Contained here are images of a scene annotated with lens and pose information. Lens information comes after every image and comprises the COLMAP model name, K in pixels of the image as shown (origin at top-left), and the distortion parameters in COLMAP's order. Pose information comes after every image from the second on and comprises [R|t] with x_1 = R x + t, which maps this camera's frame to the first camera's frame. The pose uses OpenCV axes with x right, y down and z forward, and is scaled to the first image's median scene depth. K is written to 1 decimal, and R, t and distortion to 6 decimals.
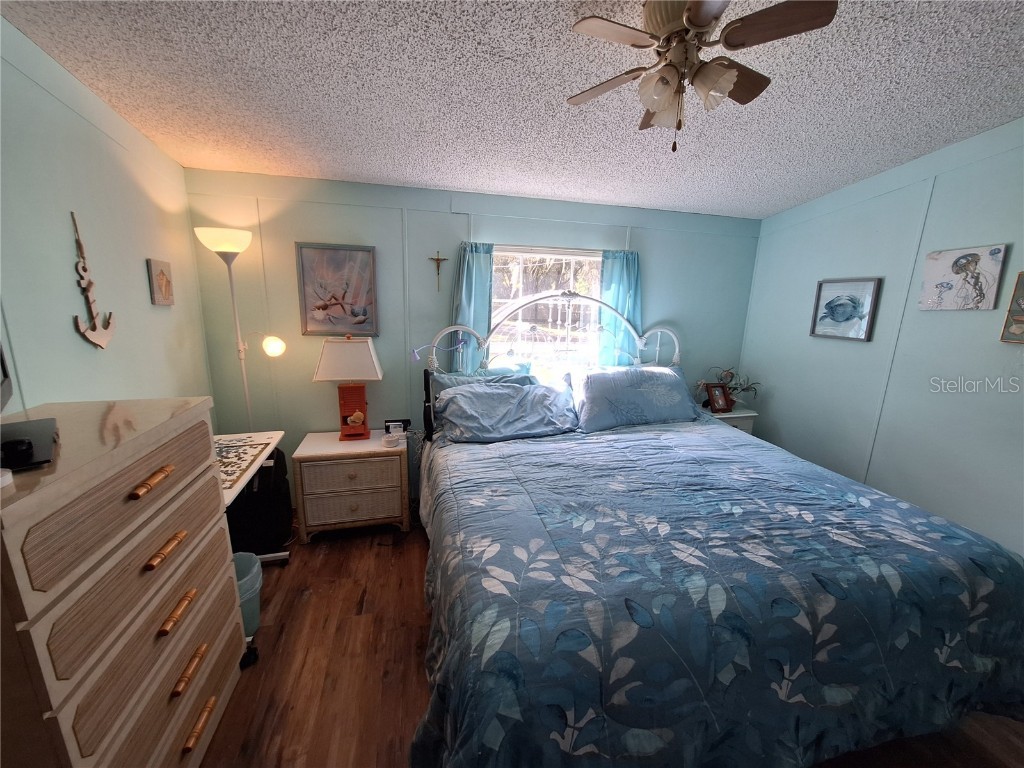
lens RADIAL K [[405.7, 0, 522.6], [0, 405.7, 384.5], [0, 0, 1]] dist [-0.008099, 0.002147]
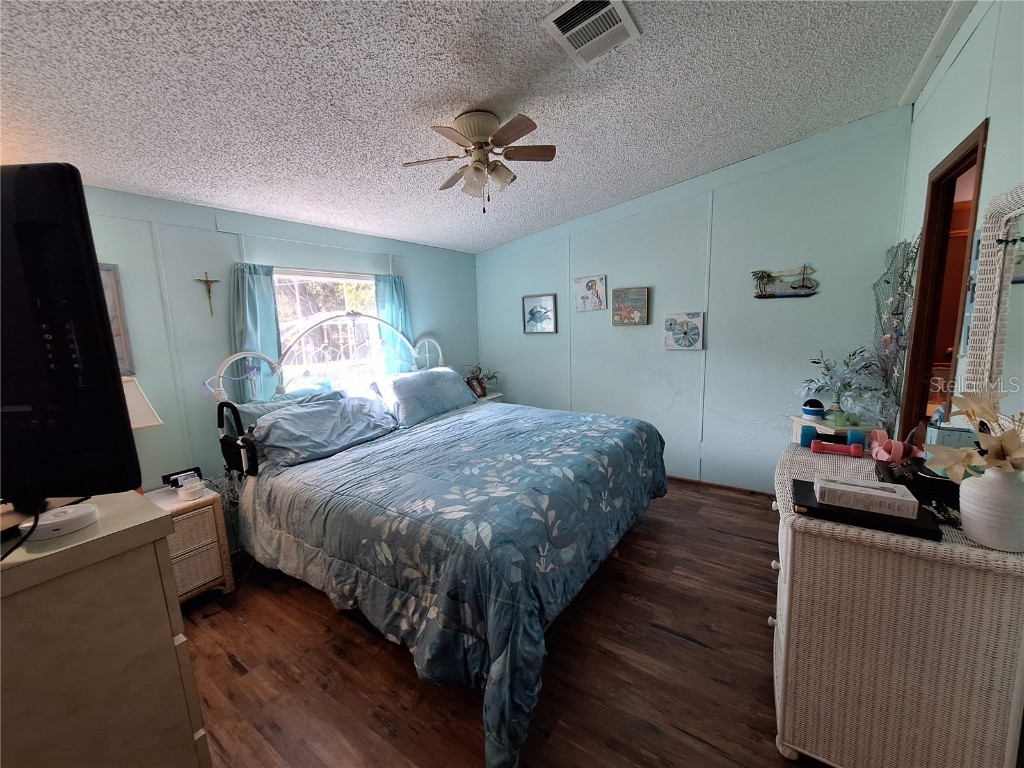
lens RADIAL K [[405.7, 0, 520.3], [0, 405.7, 387.2], [0, 0, 1]] dist [-0.008099, 0.002147]
pose [[0.738107, -0.162645, 0.654786, -0.387119], [0.195437, 0.980441, 0.023229, 0.043950], [-0.645758, 0.110824, 0.755457, -0.118530]]
